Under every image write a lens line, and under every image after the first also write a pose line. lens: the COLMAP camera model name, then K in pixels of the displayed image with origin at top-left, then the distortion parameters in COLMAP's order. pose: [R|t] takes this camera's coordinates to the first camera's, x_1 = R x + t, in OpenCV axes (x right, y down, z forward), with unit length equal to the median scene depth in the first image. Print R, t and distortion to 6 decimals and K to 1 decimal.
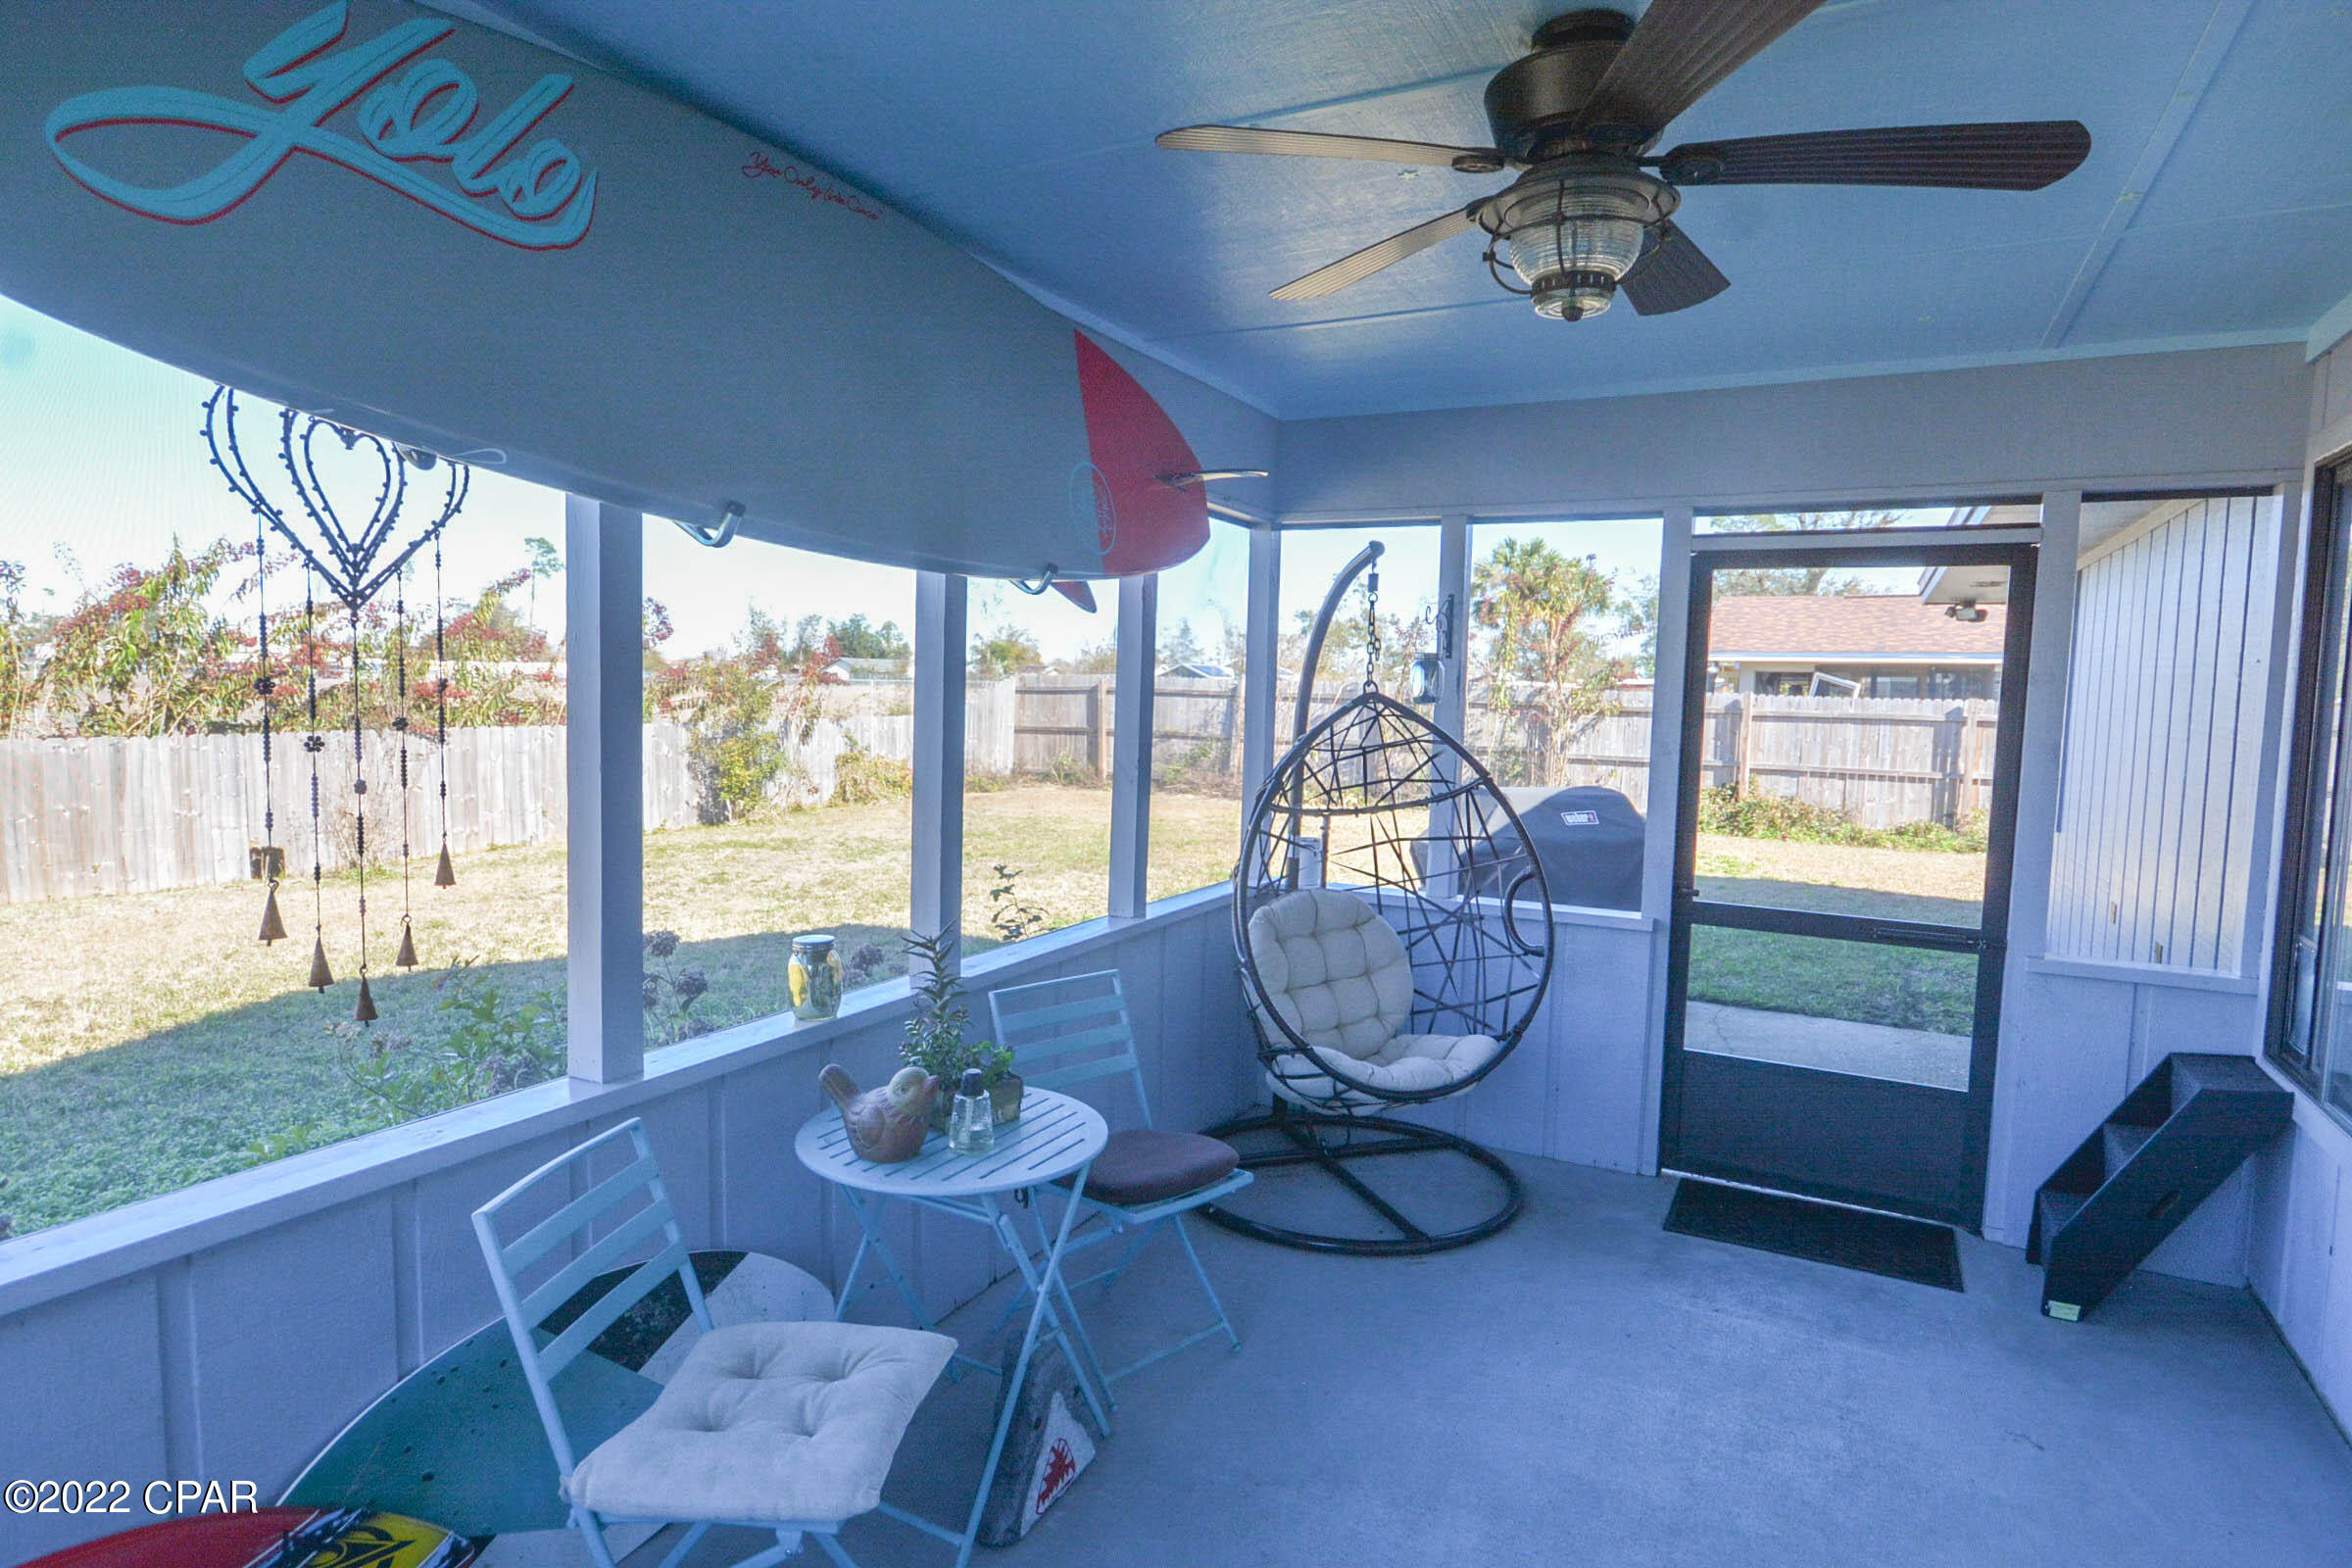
lens RADIAL K [[1330.7, 0, 1174.6], [0, 1330.7, 788.2], [0, 0, 1]] dist [0.001681, 0.000190]
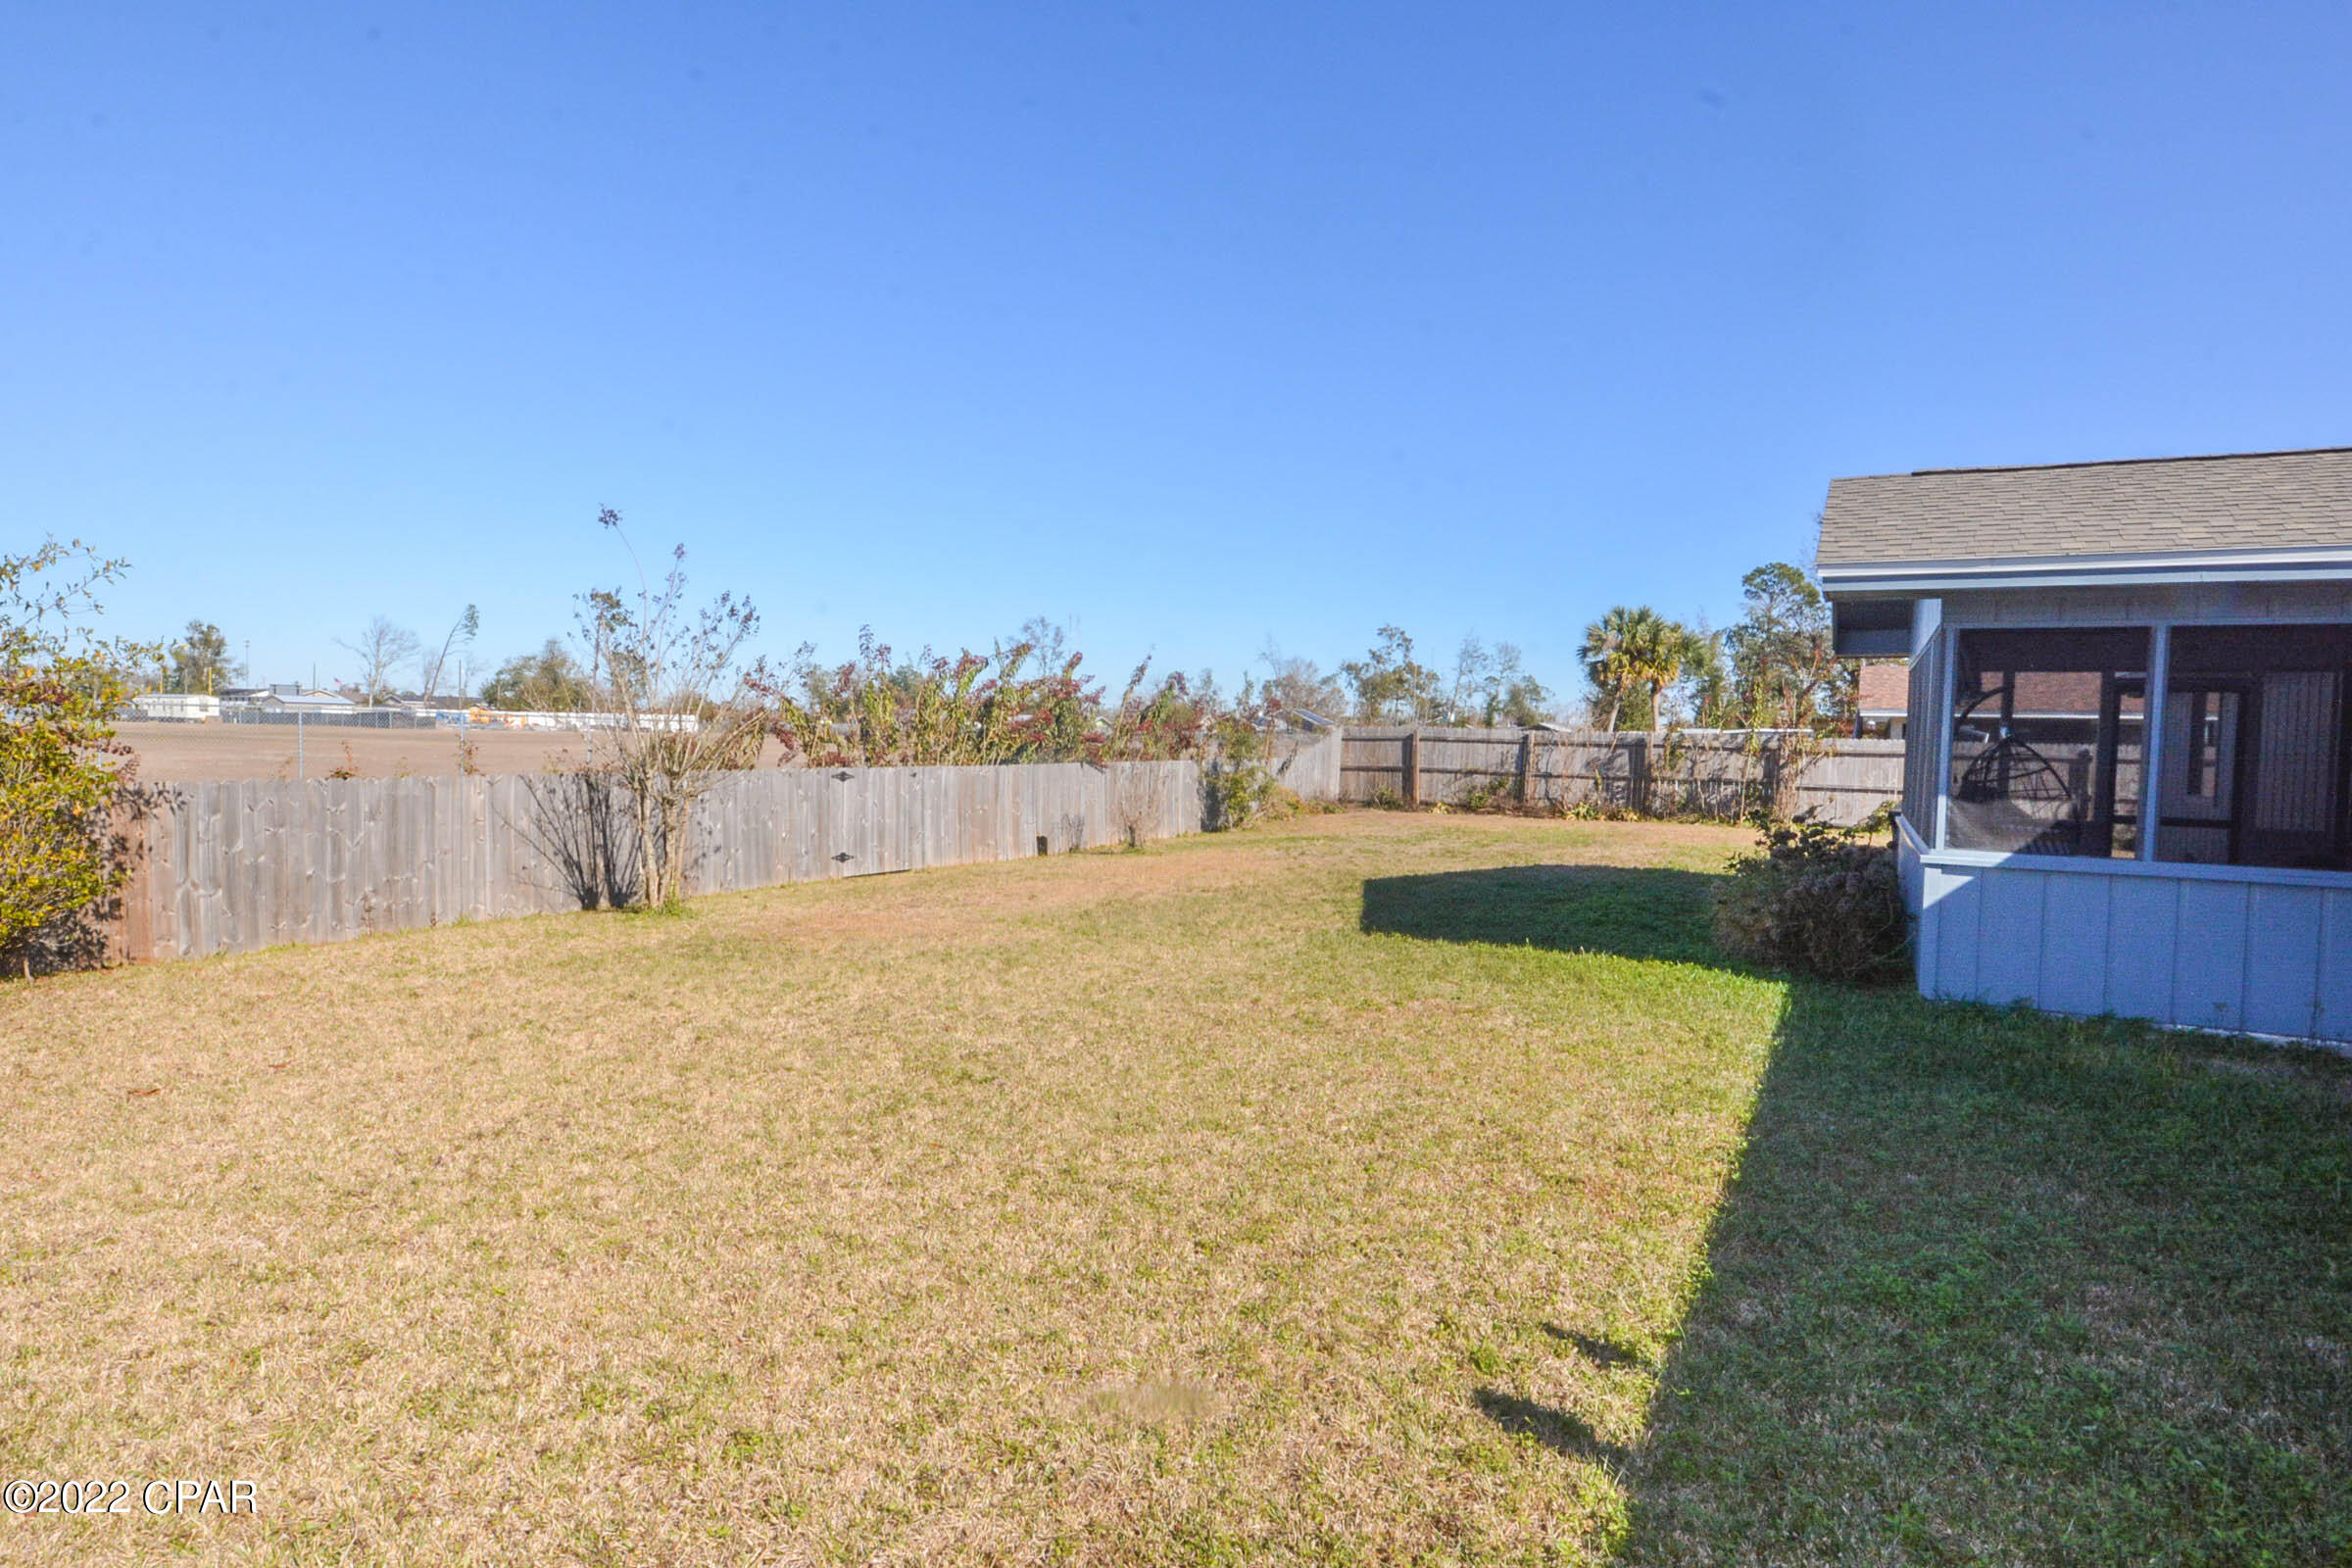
lens RADIAL K [[1330.7, 0, 1174.6], [0, 1330.7, 788.2], [0, 0, 1]] dist [0.001681, 0.000190]
pose [[0.999999, -0.000216, 0.001421, -0.293441], [0.000268, 0.999330, -0.036606, 0.024846], [-0.001412, 0.036606, 0.999329, -0.327154]]
